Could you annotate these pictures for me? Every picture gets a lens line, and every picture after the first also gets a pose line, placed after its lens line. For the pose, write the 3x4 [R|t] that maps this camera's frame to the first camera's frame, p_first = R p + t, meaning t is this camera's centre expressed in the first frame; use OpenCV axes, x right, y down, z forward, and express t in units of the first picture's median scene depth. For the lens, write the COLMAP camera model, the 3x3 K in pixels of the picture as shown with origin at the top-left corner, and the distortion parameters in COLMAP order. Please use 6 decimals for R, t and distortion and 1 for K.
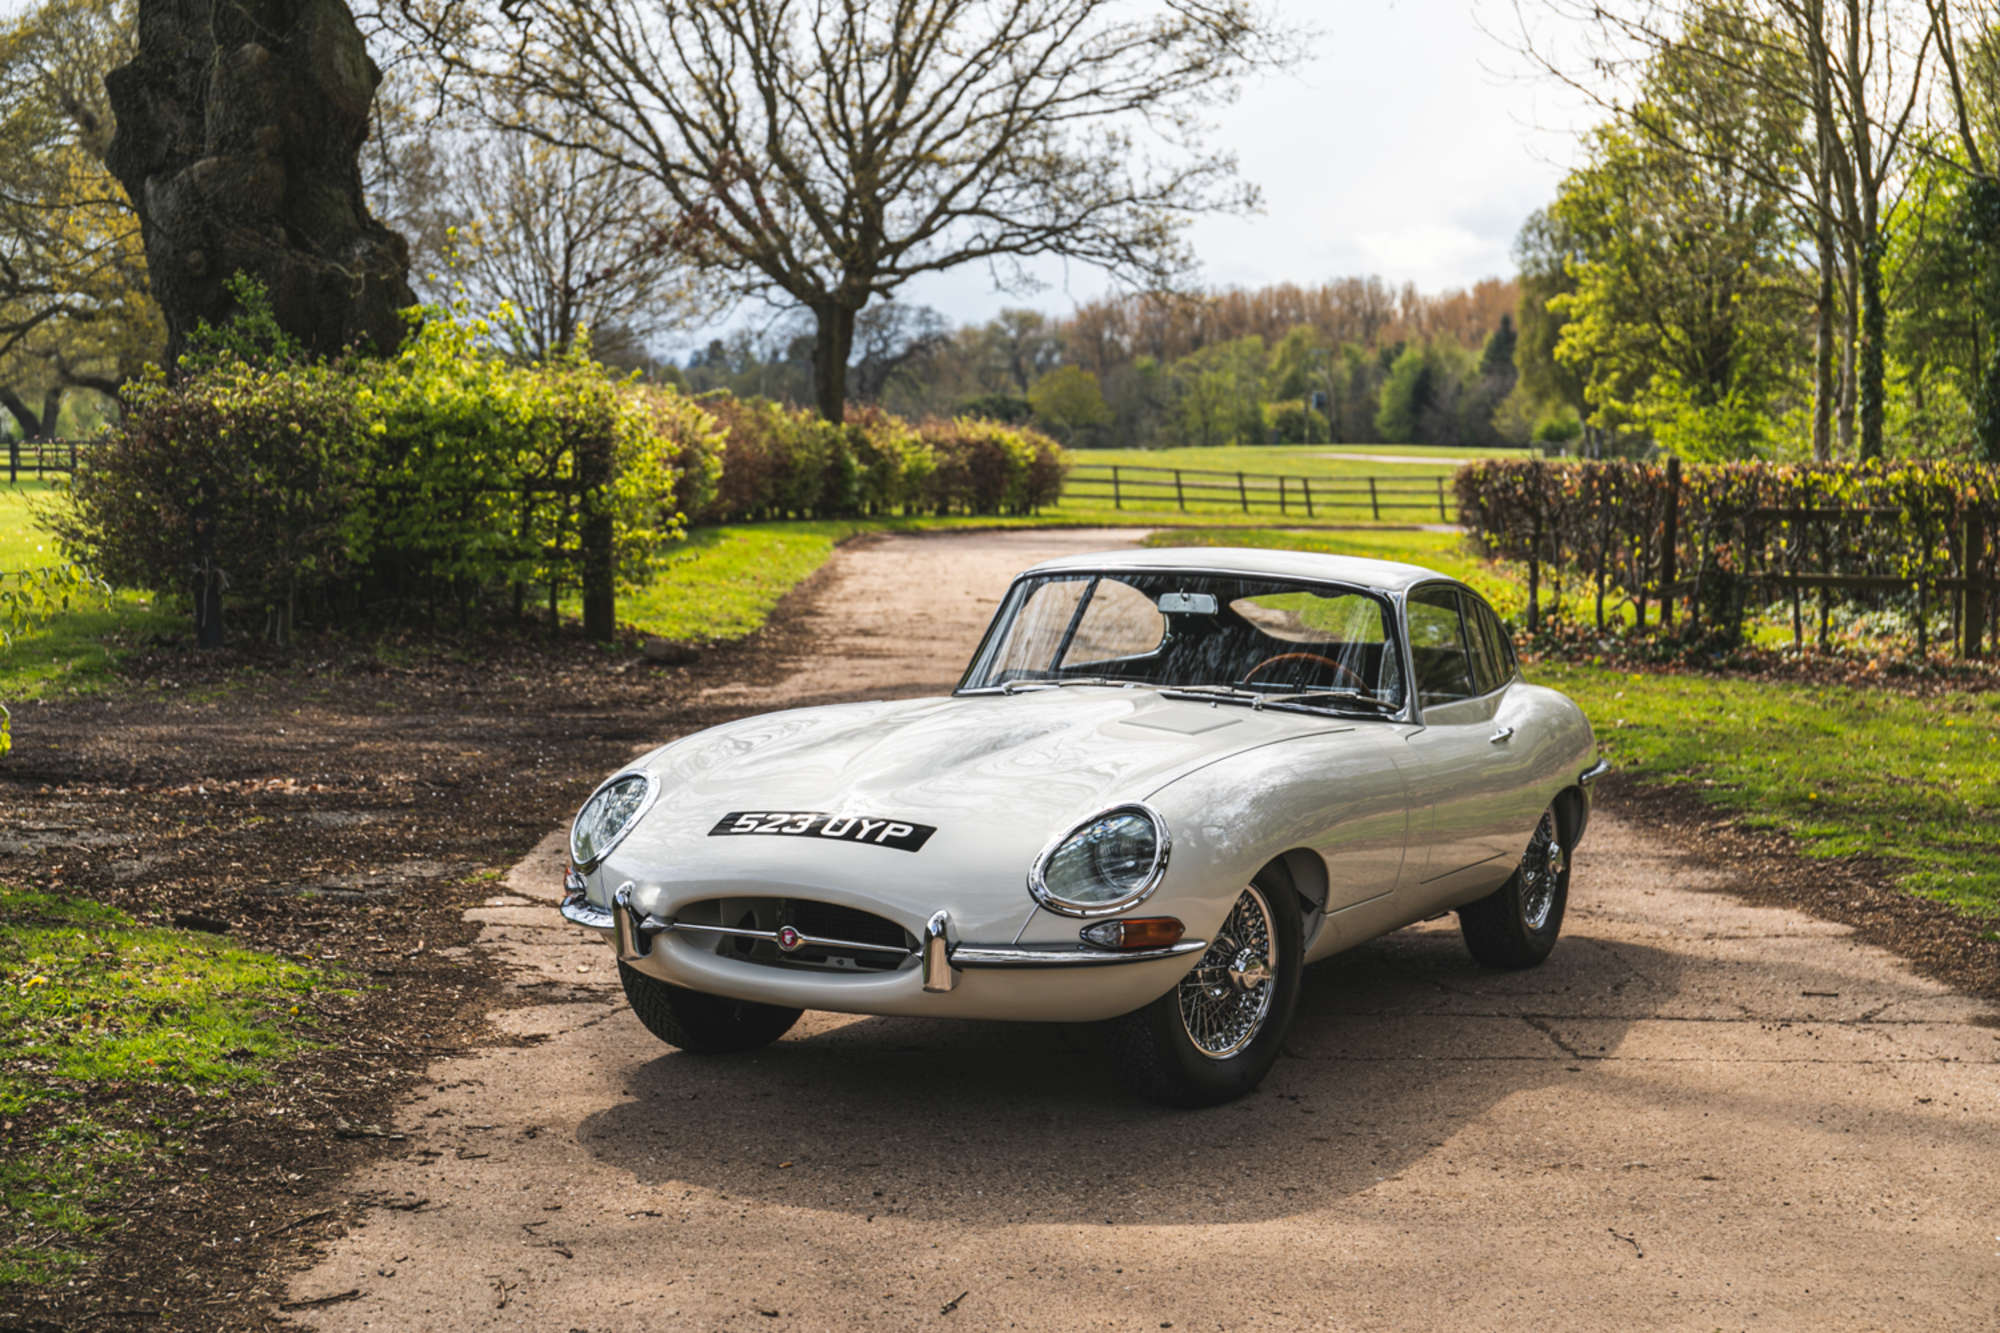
lens RADIAL K [[3442.2, 0, 998.3], [0, 3442.2, 665.9], [0, 0, 1]] dist [-0.010087, 0.000000]
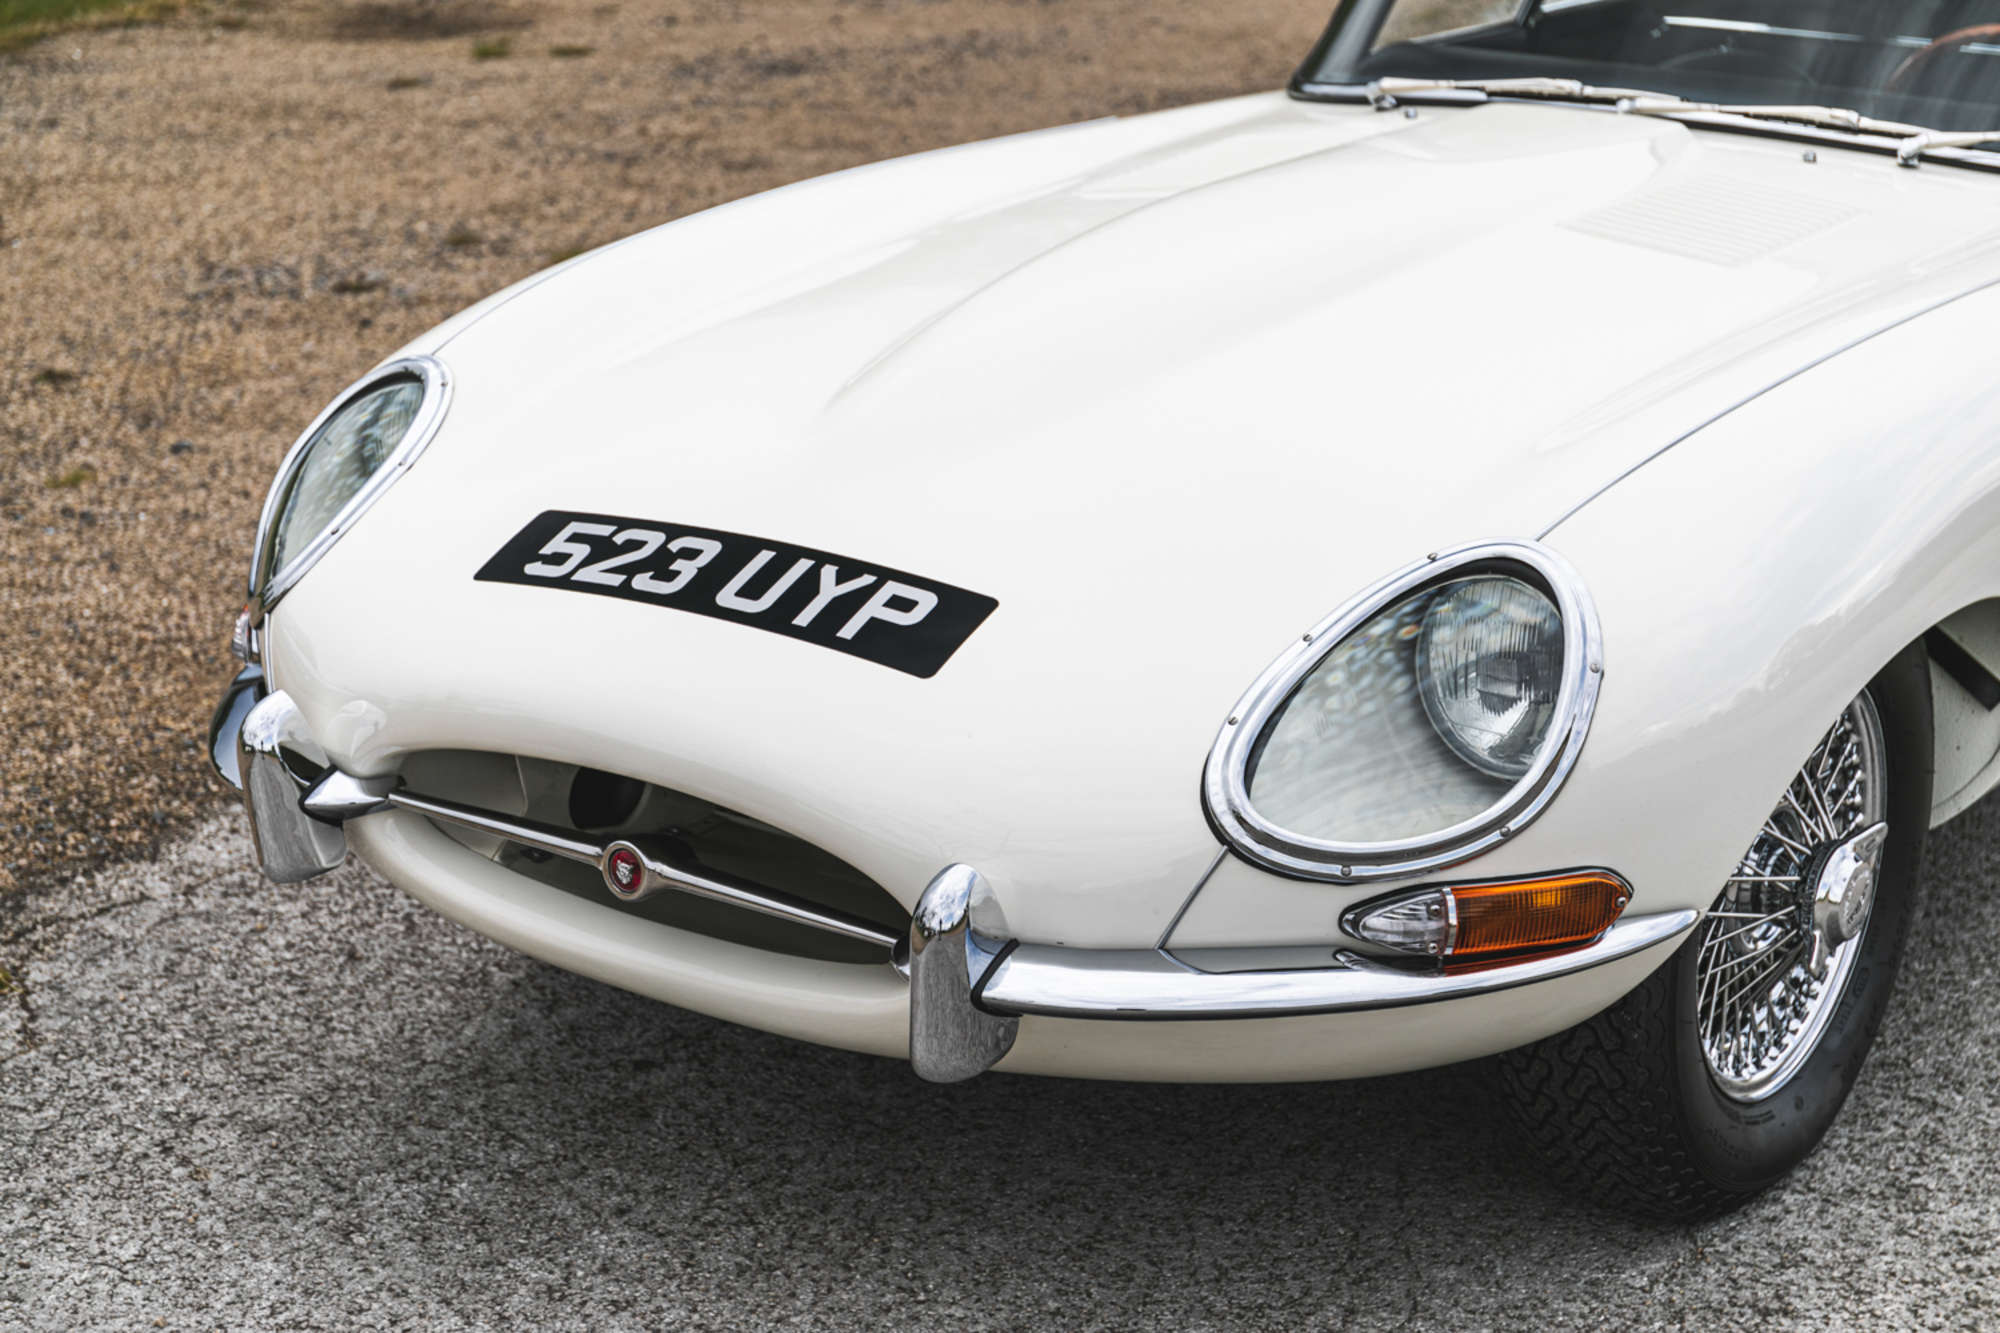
lens RADIAL K [[3776.7, 0, 995.2], [0, 3776.7, 650.9], [0, 0, 1]] dist [-0.045013, 0.000000]
pose [[0.982346, 0.032279, -0.184267, 0.060350], [0.009850, 0.974710, 0.223255, -0.042468], [0.186814, -0.221129, 0.957185, 0.587691]]
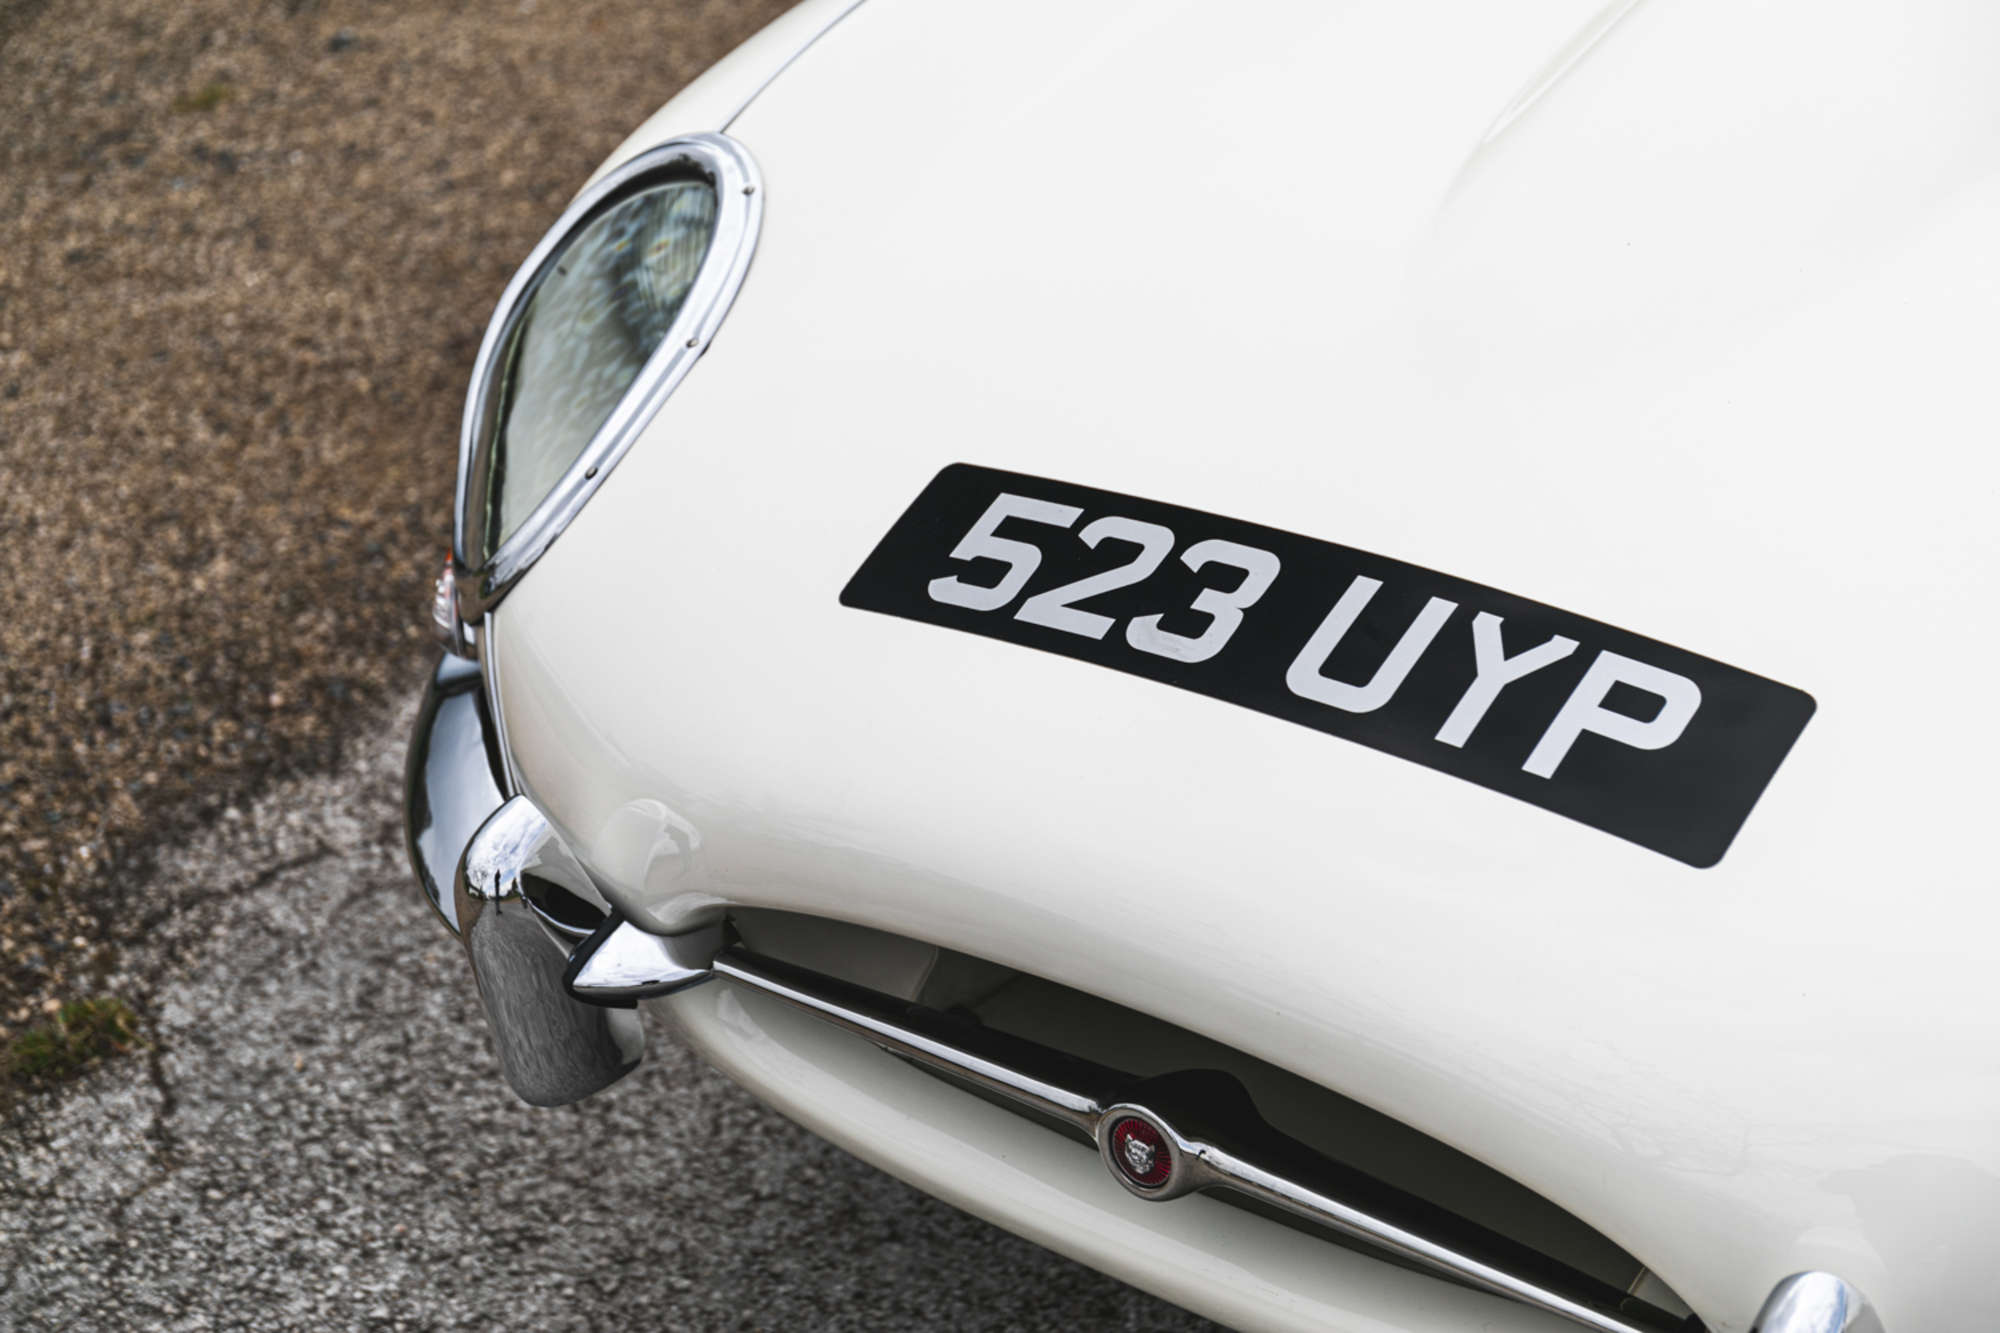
lens RADIAL K [[3776.7, 0, 1044.3], [0, 3776.7, 637.0], [0, 0, 1]] dist [-0.045013, 0.000000]
pose [[0.975748, 0.034295, -0.216195, -0.013918], [0.050755, 0.925290, 0.375848, -0.047013], [0.212932, -0.377706, 0.901109, 0.775846]]
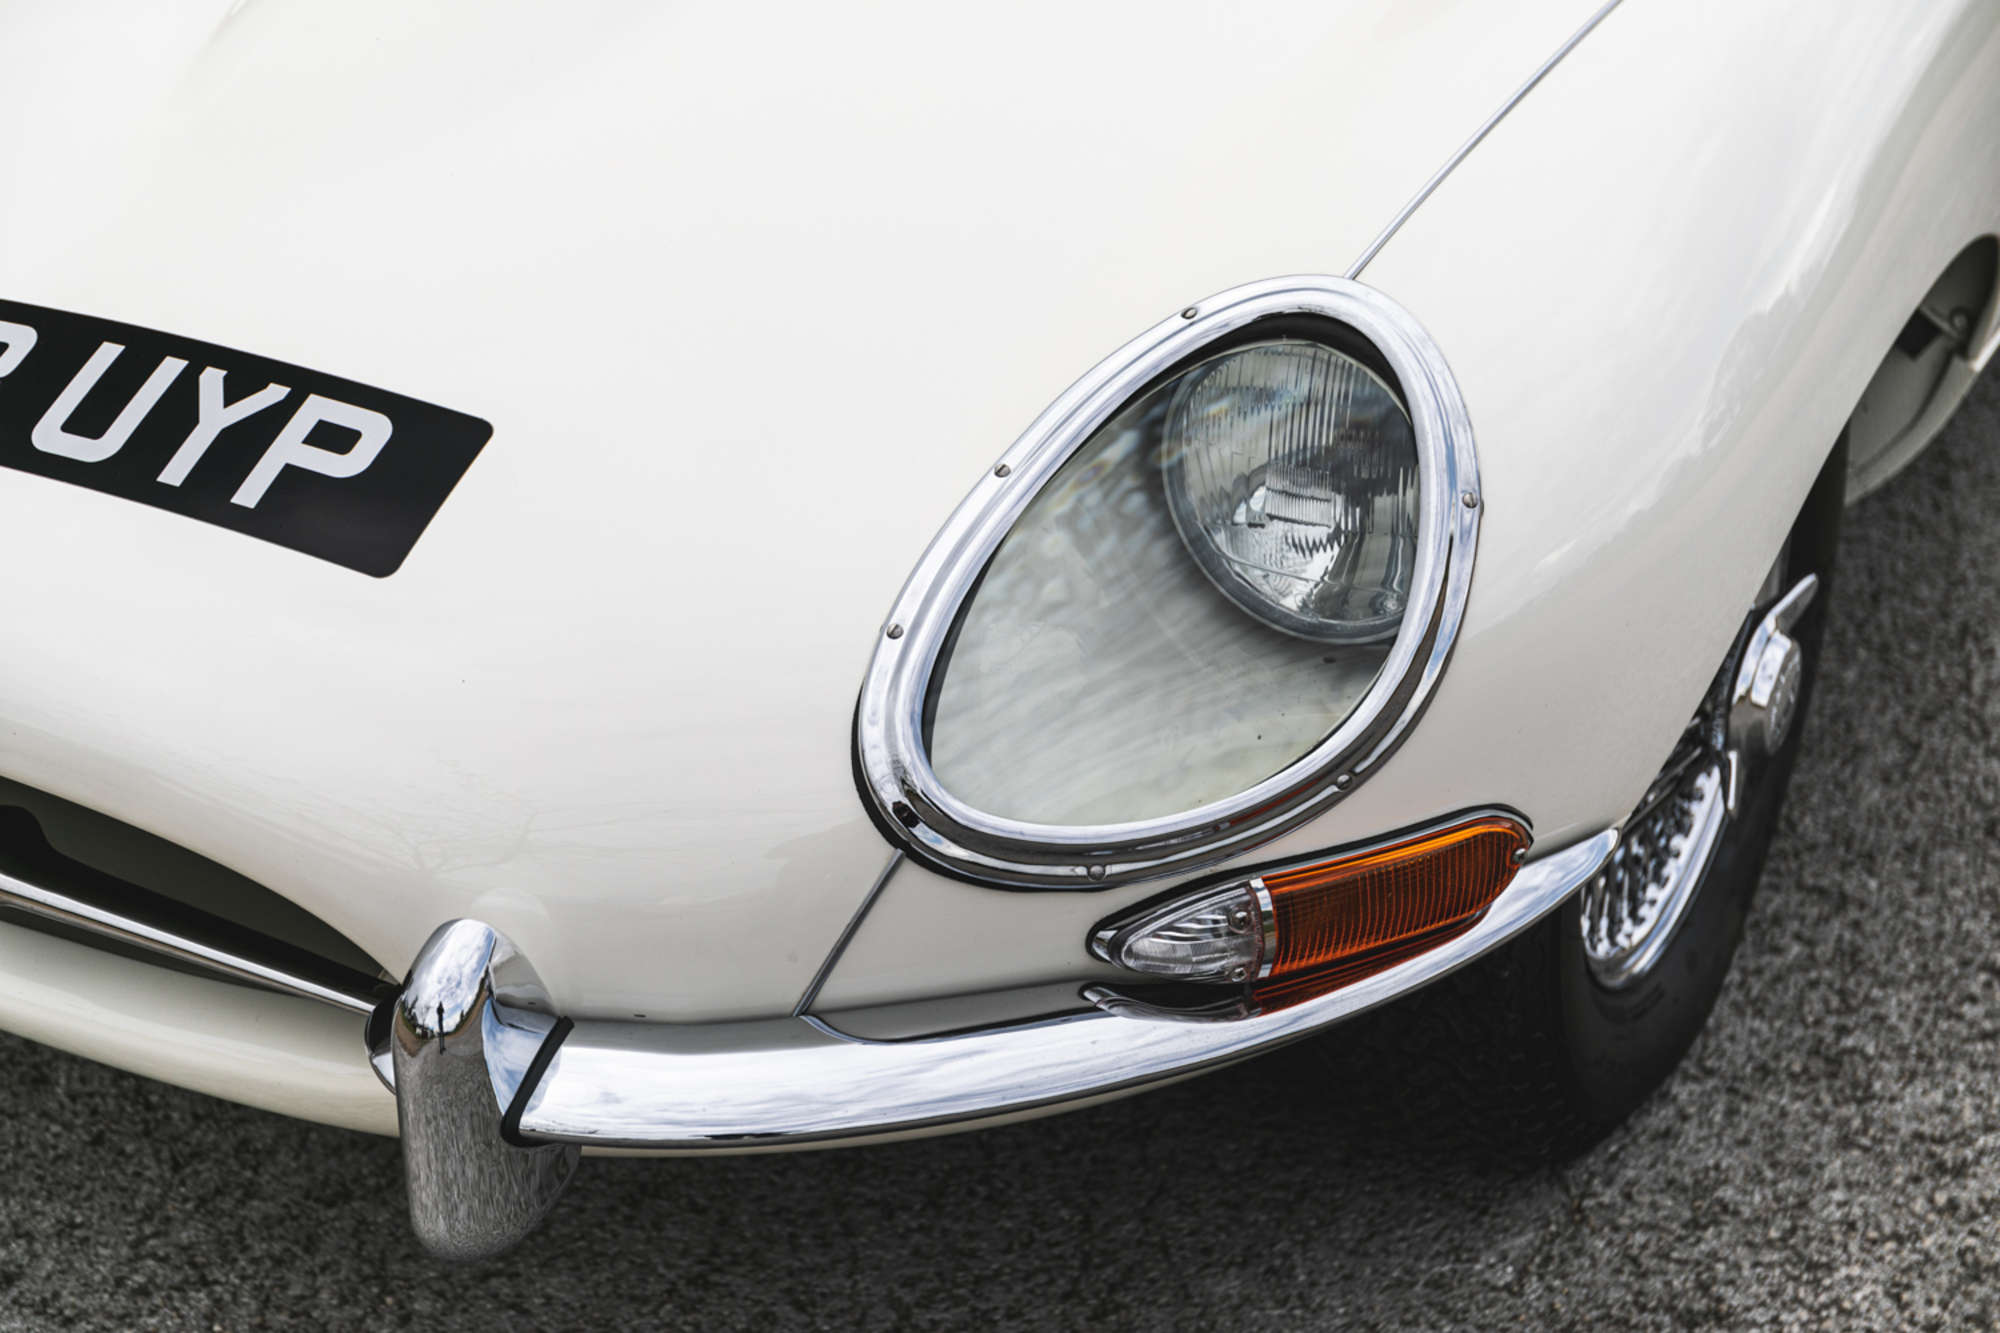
lens RADIAL K [[3776.7, 0, 987.2], [0, 3776.7, 669.9], [0, 0, 1]] dist [-0.045013, 0.000000]
pose [[0.998079, -0.013930, -0.060362, 0.031937], [0.037478, 0.911618, 0.409327, -0.043149], [0.049325, -0.410803, 0.910389, 0.752762]]
